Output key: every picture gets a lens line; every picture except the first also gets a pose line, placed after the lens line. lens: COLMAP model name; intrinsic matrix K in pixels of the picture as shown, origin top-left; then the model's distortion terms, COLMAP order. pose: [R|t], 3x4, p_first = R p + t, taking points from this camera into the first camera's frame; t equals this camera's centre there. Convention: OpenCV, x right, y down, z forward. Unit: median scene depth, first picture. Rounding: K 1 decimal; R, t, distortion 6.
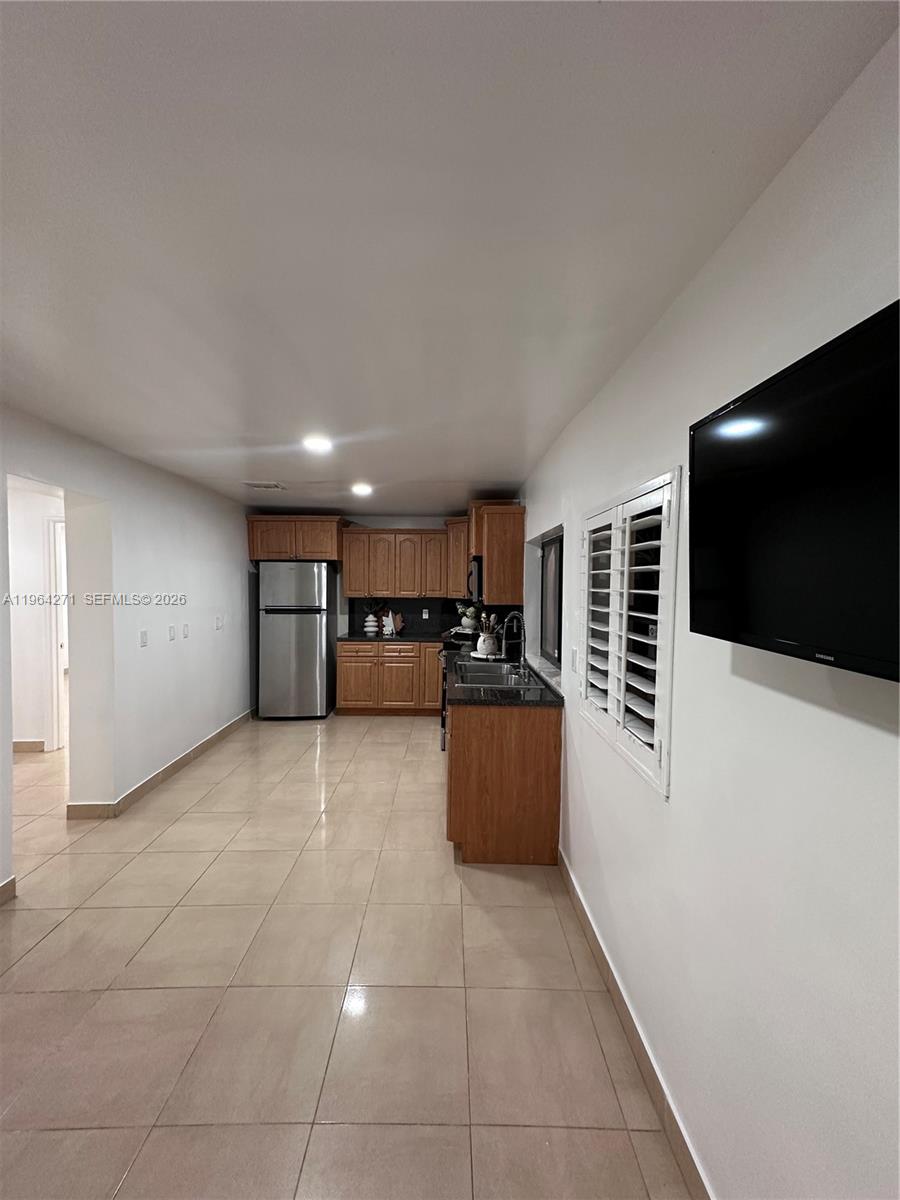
lens RADIAL K [[481.3, 0, 455.8], [0, 481.3, 596.7], [0, 0, 1]] dist [0.034931, -0.000293]
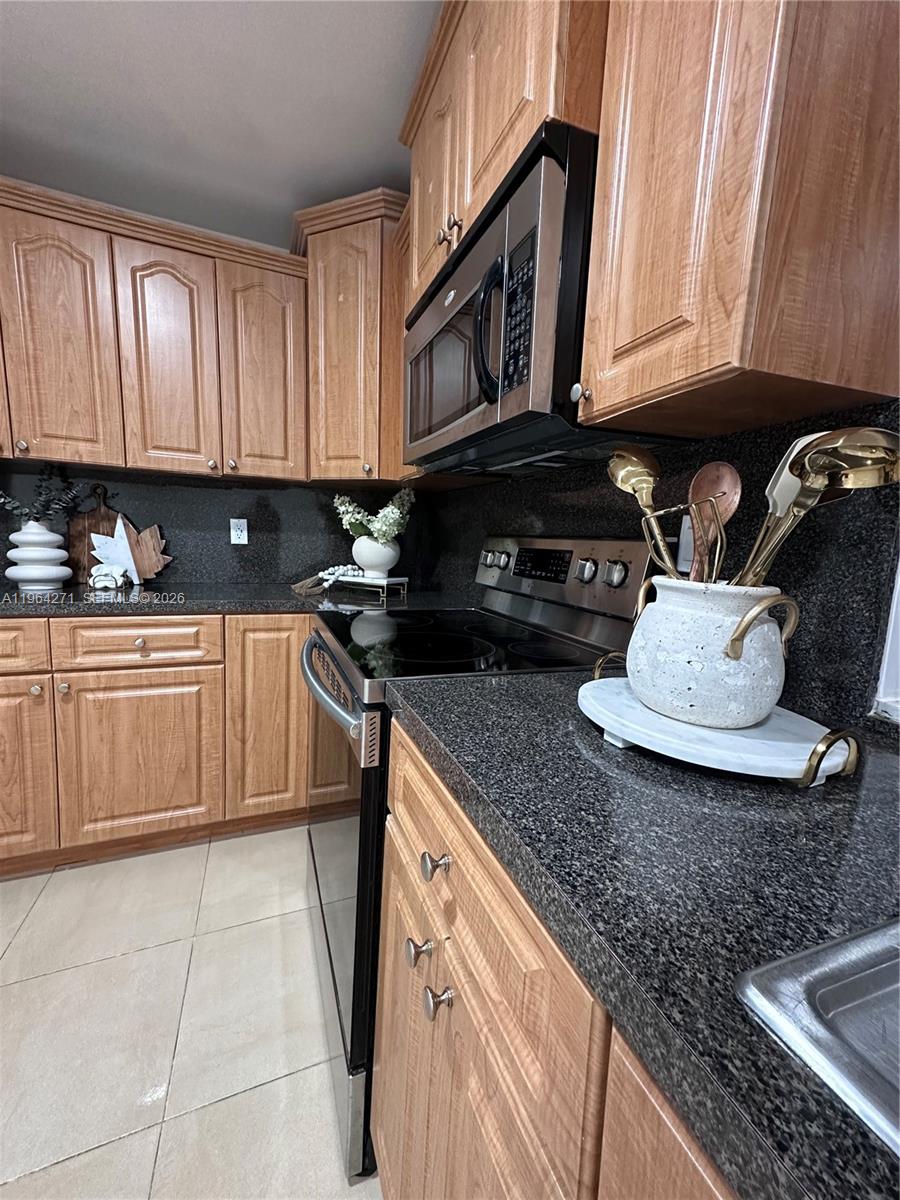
lens RADIAL K [[481.3, 0, 450.6], [0, 481.3, 601.6], [0, 0, 1]] dist [0.034931, -0.000293]
pose [[0.936921, -0.016454, 0.349153, -0.045088], [-0.022404, 0.994011, 0.106961, 0.049325], [-0.348822, -0.108036, 0.930941, 0.646279]]
